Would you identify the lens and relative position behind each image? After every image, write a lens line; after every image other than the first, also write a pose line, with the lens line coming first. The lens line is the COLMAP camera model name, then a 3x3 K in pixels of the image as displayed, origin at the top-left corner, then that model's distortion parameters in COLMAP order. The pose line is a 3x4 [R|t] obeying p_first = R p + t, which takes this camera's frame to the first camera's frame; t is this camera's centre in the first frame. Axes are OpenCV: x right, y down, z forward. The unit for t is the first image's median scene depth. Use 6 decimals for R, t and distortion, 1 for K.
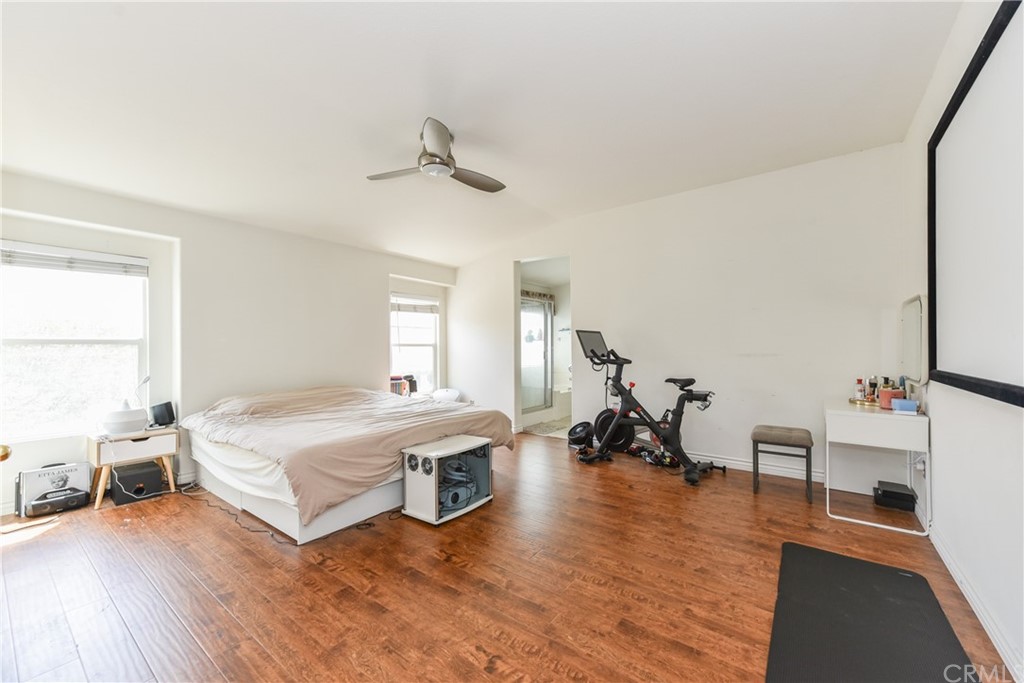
lens RADIAL K [[405.1, 0, 518.8], [0, 405.1, 346.6], [0, 0, 1]] dist [0.014057, 0.000088]
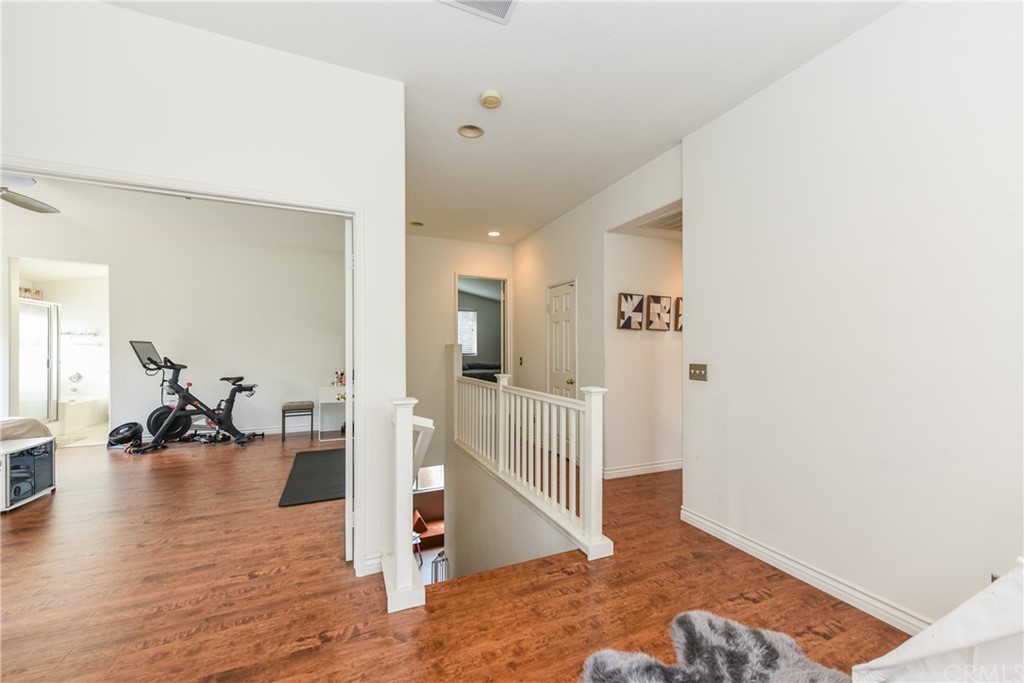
lens RADIAL K [[405.1, 0, 511.2], [0, 405.1, 349.0], [0, 0, 1]] dist [0.014057, 0.000088]
pose [[0.508653, 0.008844, 0.860926, -0.338464], [-0.006064, 0.999959, -0.006689, -0.017646], [-0.860950, -0.001818, 0.508686, -0.575962]]
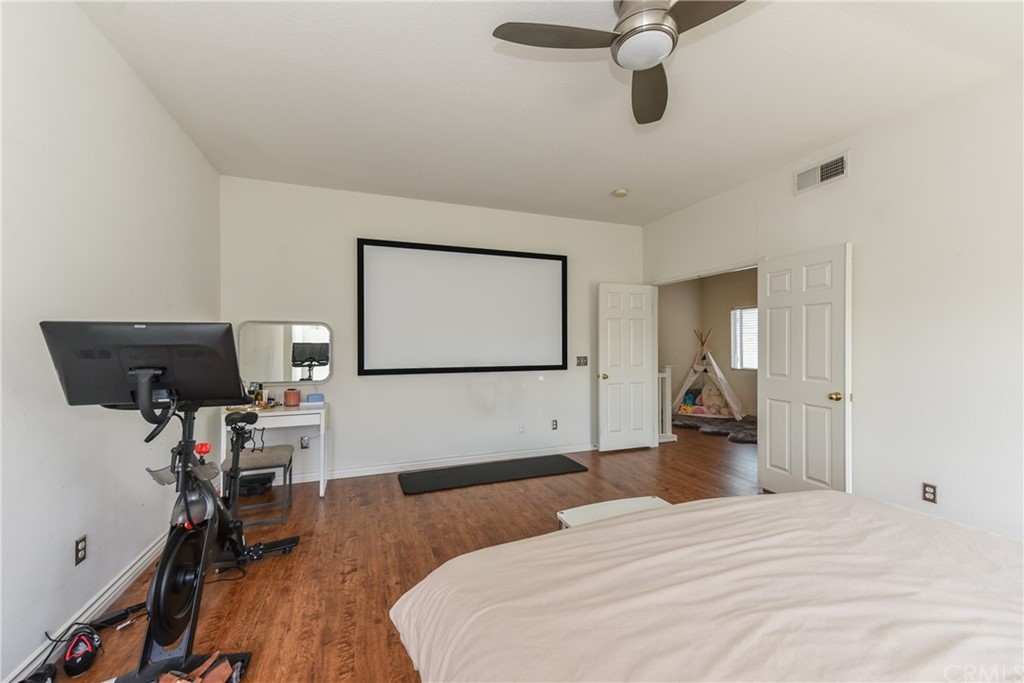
lens RADIAL K [[405.1, 0, 508.4], [0, 405.1, 339.2], [0, 0, 1]] dist [0.014057, 0.000088]
pose [[-0.832517, 0.018185, 0.553701, -0.278494], [0.007729, 0.999745, -0.021215, -0.018829], [-0.553945, -0.013382, -0.832445, 1.230757]]
